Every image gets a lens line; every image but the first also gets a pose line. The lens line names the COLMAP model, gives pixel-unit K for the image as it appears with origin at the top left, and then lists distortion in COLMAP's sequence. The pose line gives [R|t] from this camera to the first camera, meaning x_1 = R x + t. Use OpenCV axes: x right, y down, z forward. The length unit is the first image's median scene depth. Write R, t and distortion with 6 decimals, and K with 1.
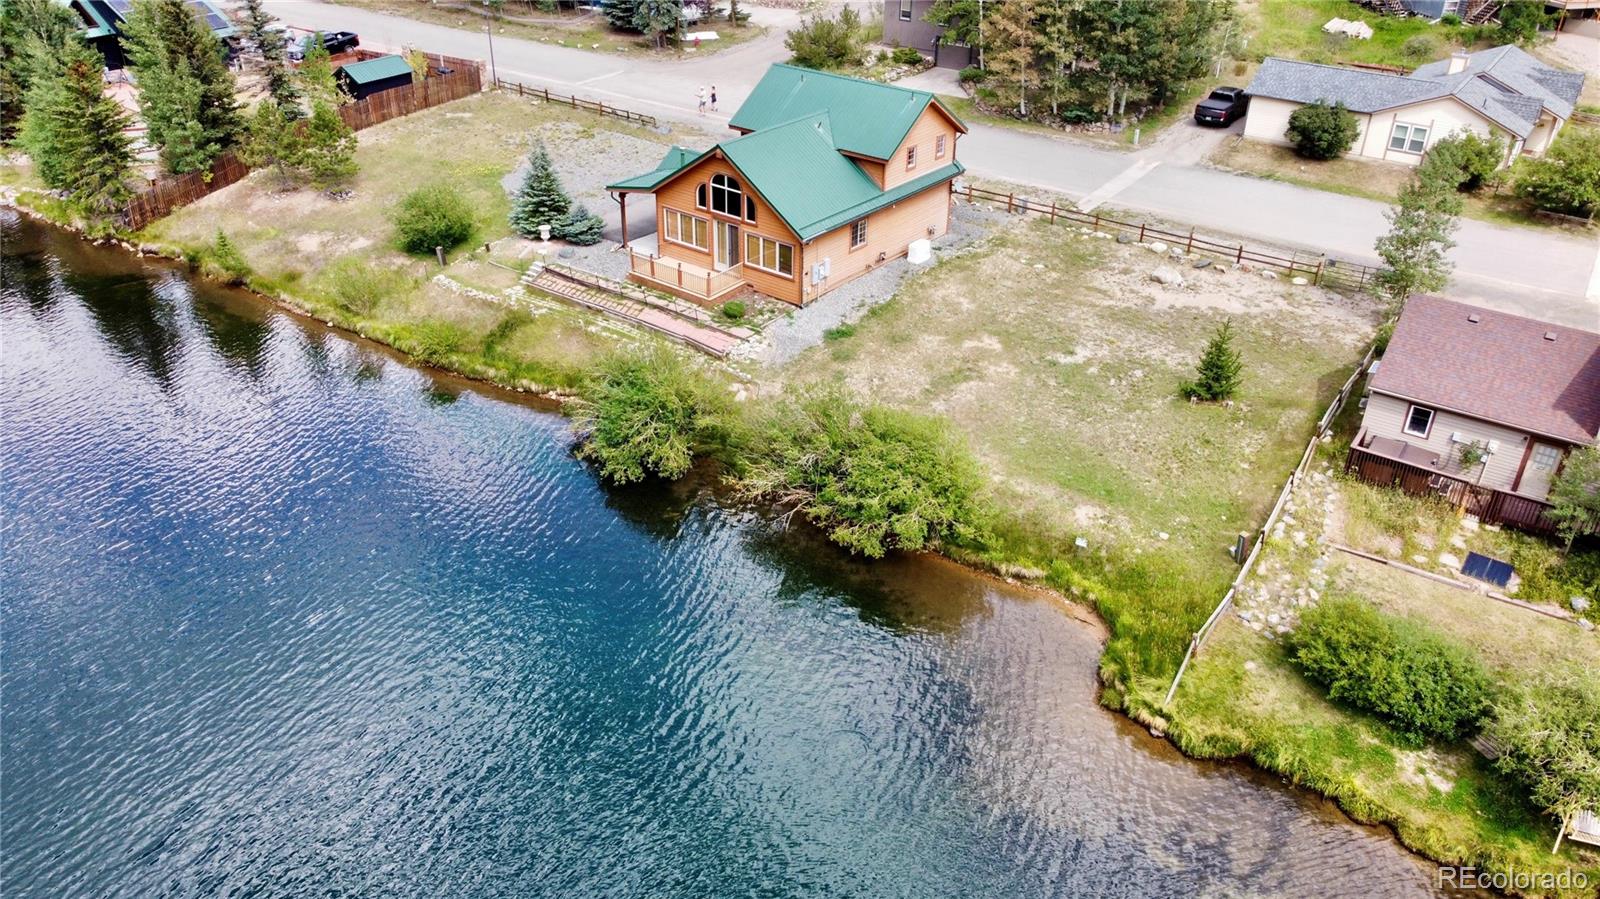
lens RADIAL K [[1211.7, 0, 804.5], [0, 1211.7, 443.7], [0, 0, 1]] dist [0.000011, -0.002366]
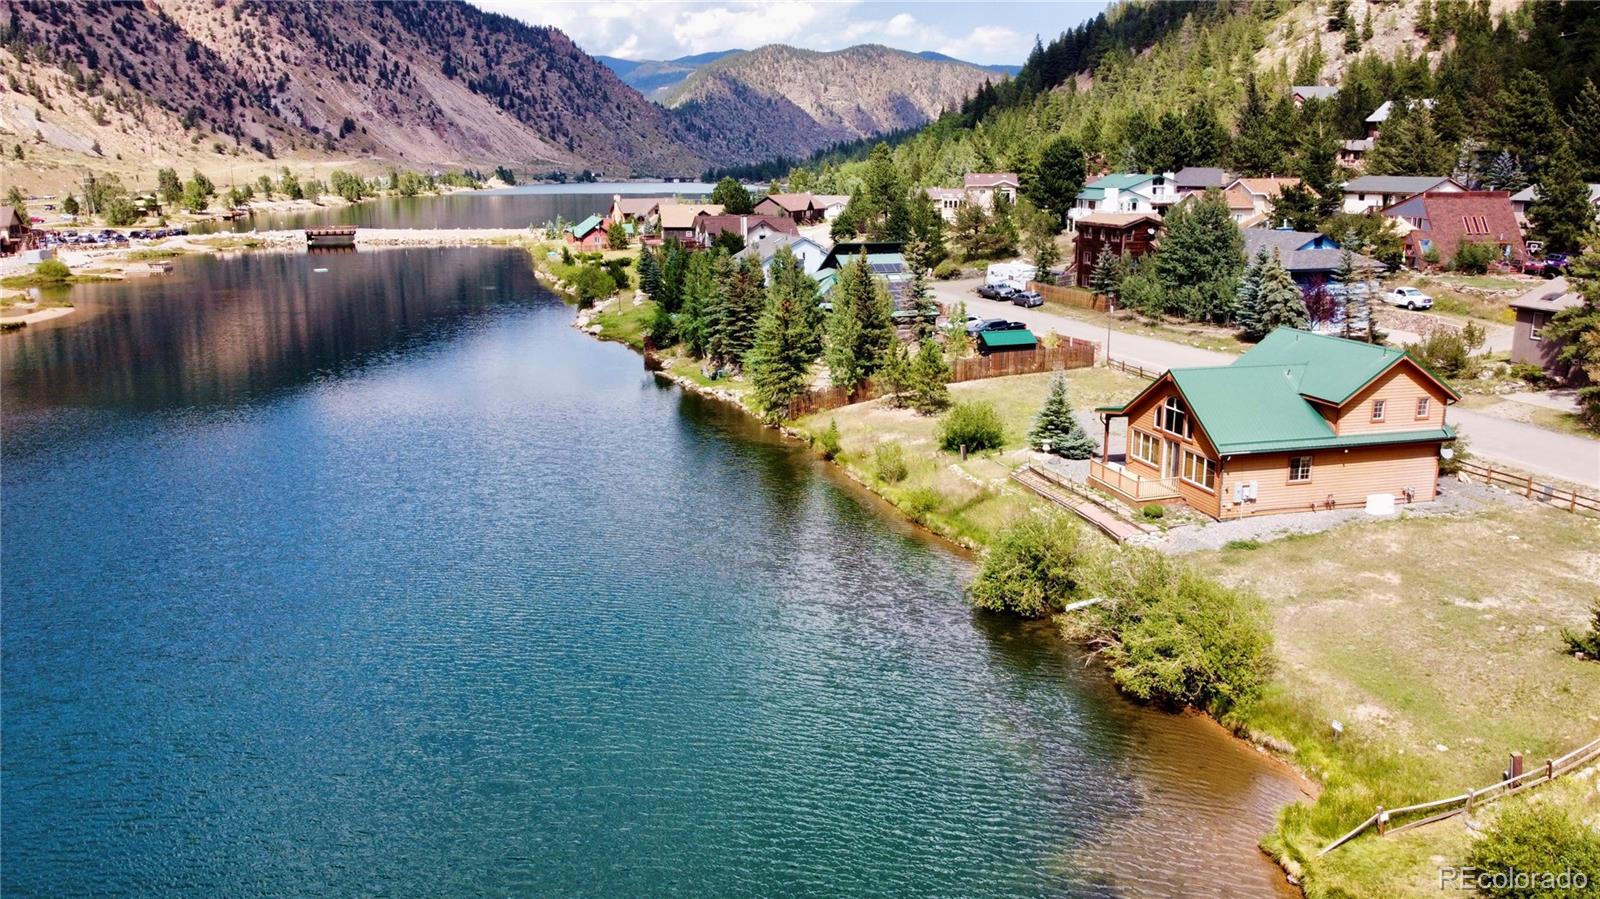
lens RADIAL K [[1211.7, 0, 809.9], [0, 1211.7, 442.3], [0, 0, 1]] dist [0.000011, -0.002366]
pose [[0.796725, 0.116575, -0.592992, 0.325948], [-0.287169, 0.936393, -0.201747, 0.137603], [0.531755, 0.331026, 0.779525, -0.045488]]
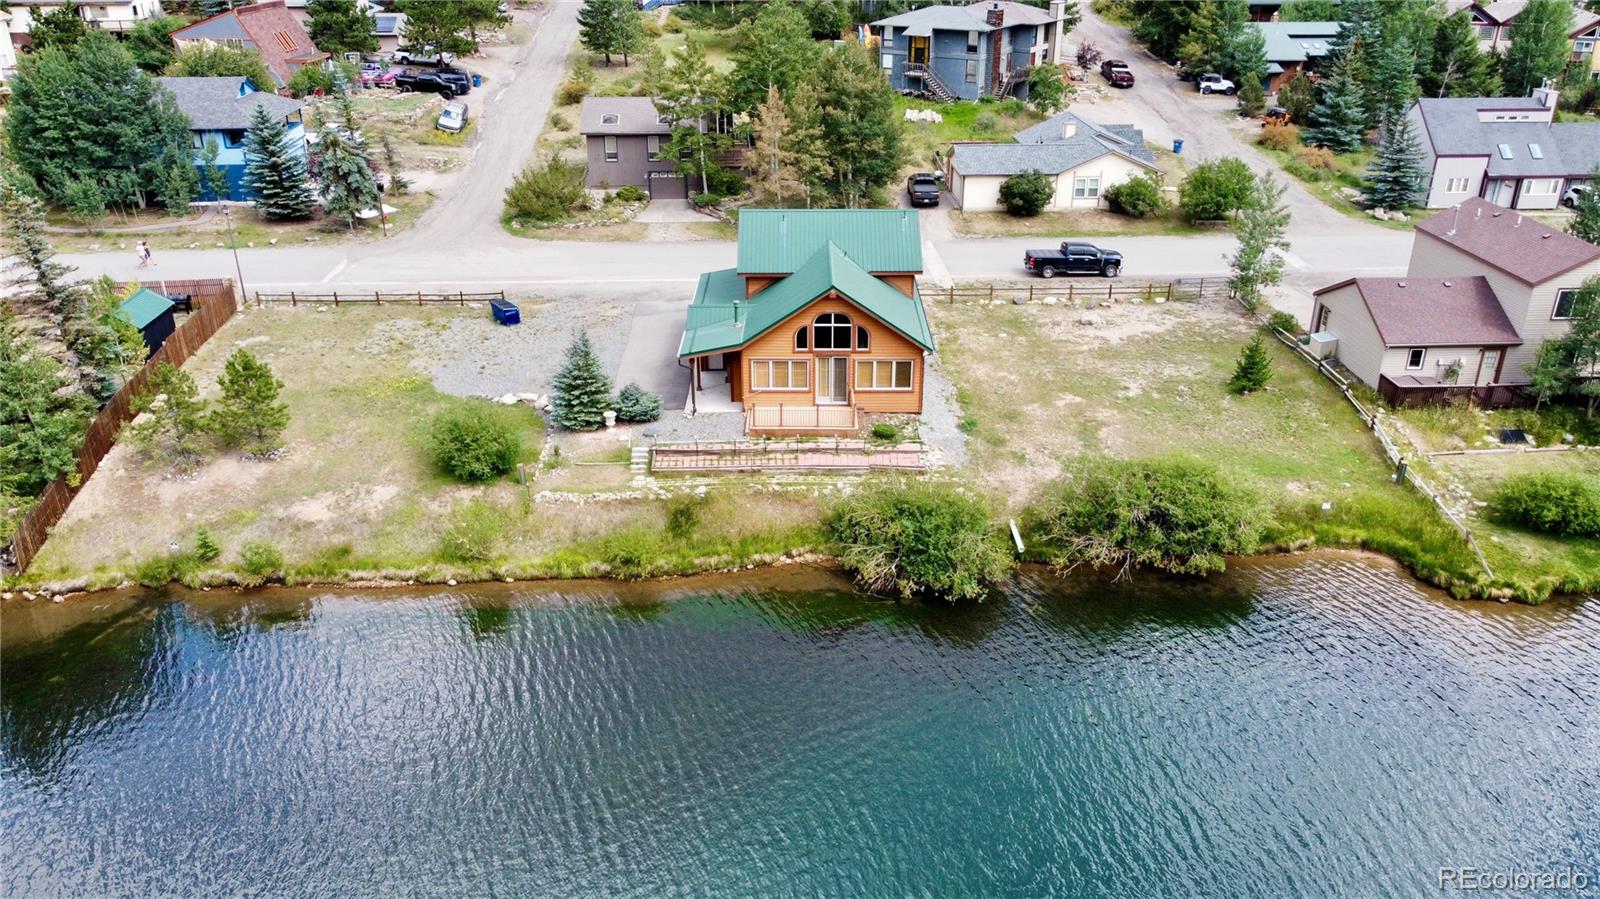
lens RADIAL K [[1211.7, 0, 801.4], [0, 1211.7, 447.0], [0, 0, 1]] dist [0.000011, -0.002366]
pose [[0.792854, -0.272787, 0.544949, -0.669752], [0.317949, 0.948032, 0.011970, -0.127332], [-0.519895, 0.163775, 0.838384, 0.142212]]
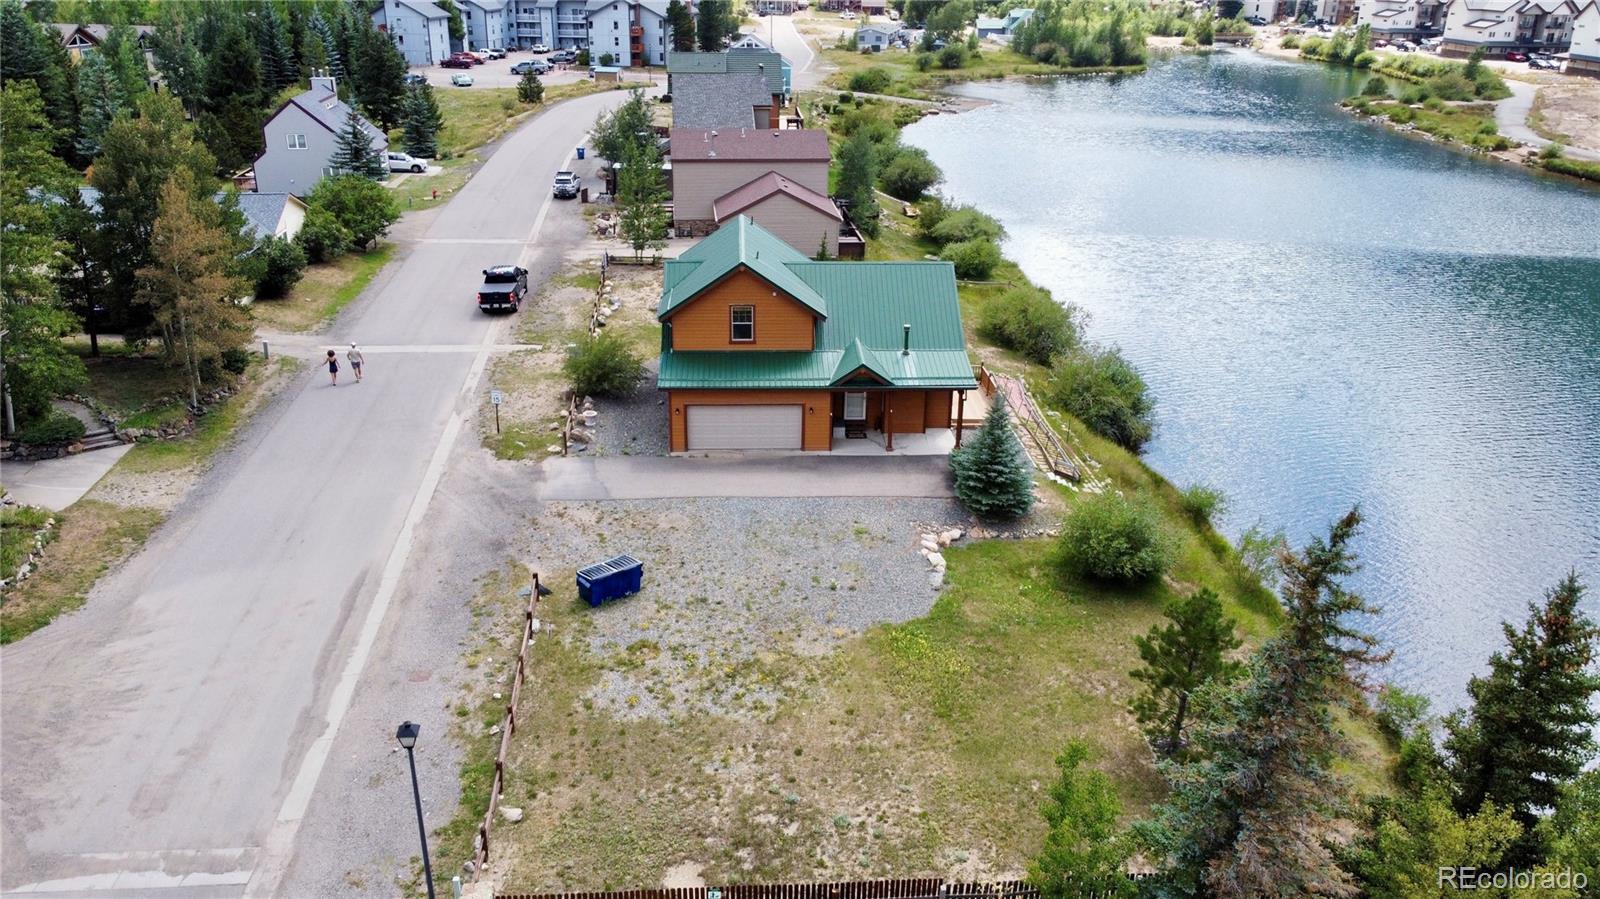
lens RADIAL K [[1211.7, 0, 800.8], [0, 1211.7, 449.4], [0, 0, 1]] dist [0.000011, -0.002366]
pose [[-0.648071, -0.319834, 0.691166, -0.727979], [0.357524, 0.673554, 0.646917, -0.822970], [-0.672444, 0.666356, -0.322163, 1.456488]]
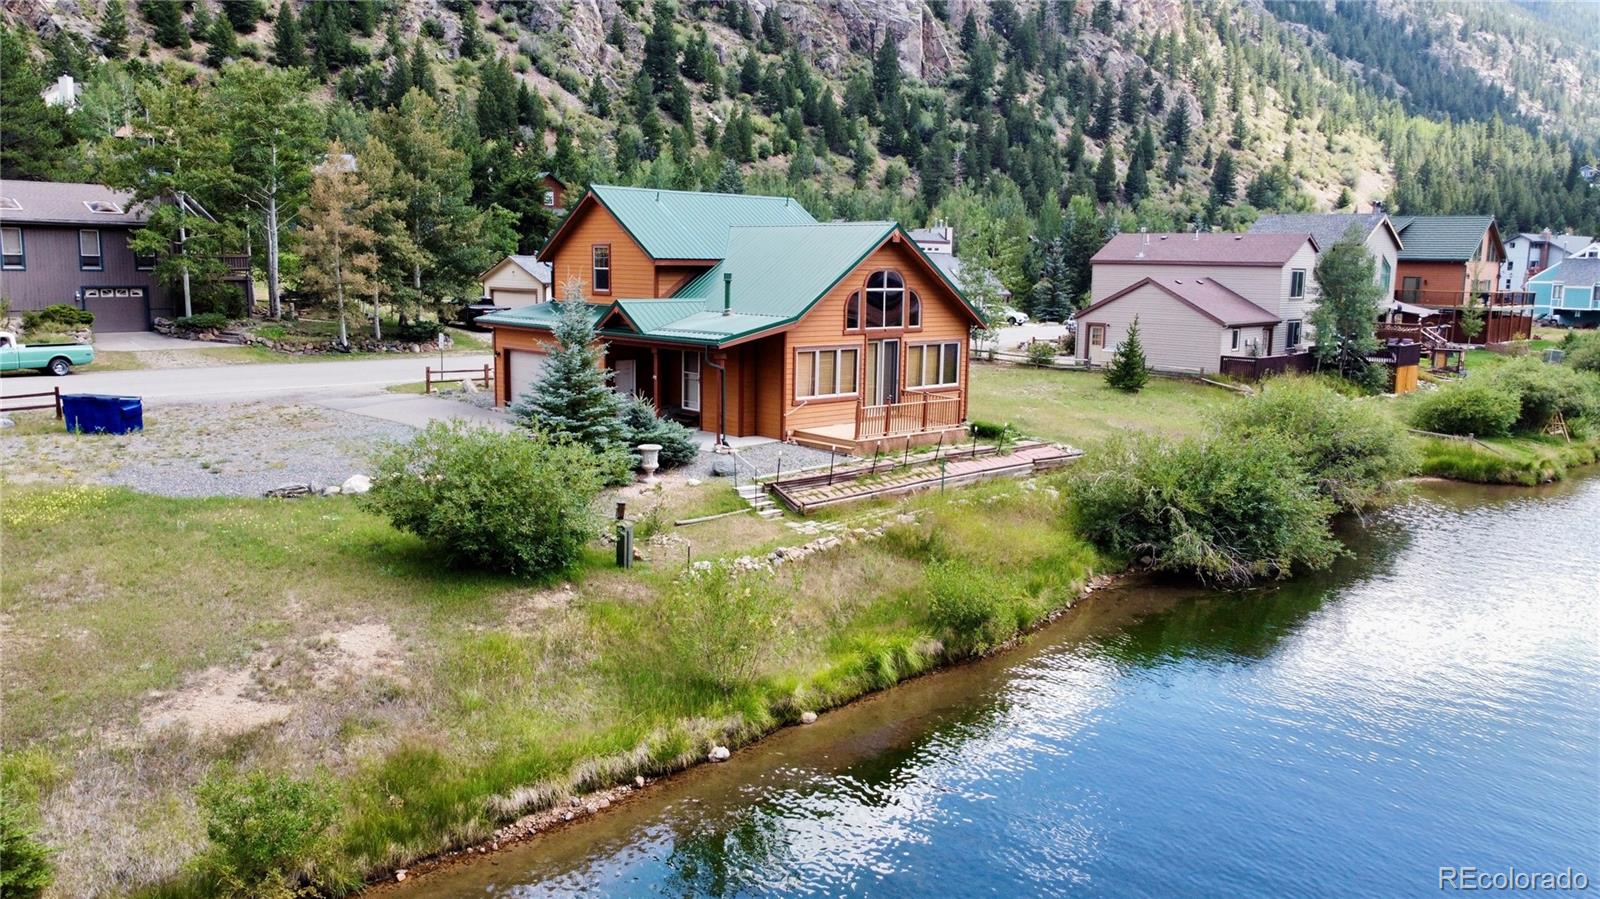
lens RADIAL K [[1211.7, 0, 803.6], [0, 1211.7, 447.7], [0, 0, 1]] dist [0.000011, -0.002366]
pose [[0.144576, -0.167965, 0.975134, -0.755527], [0.481259, 0.873009, 0.079021, -0.202719], [-0.864574, 0.457867, 0.207050, 0.908408]]
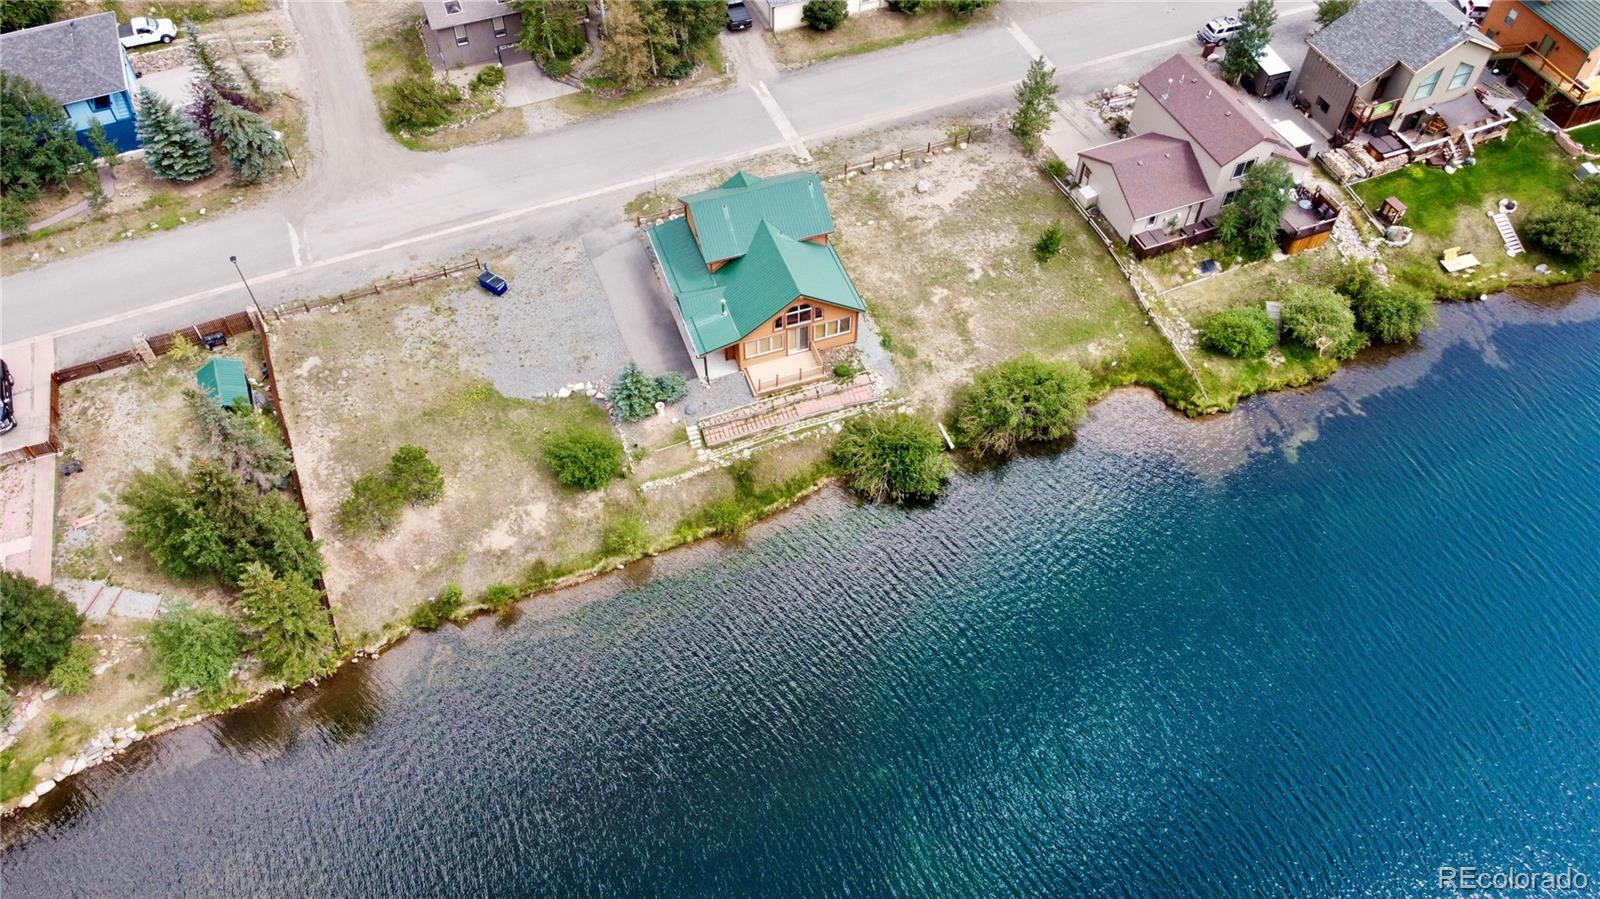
lens RADIAL K [[1211.7, 0, 802.4], [0, 1211.7, 450.7], [0, 0, 1]] dist [0.000011, -0.002366]
pose [[0.541086, -0.671203, 0.506668, -0.915938], [0.423523, 0.737992, 0.525353, -0.847873], [-0.726536, -0.069675, 0.683587, -0.046586]]
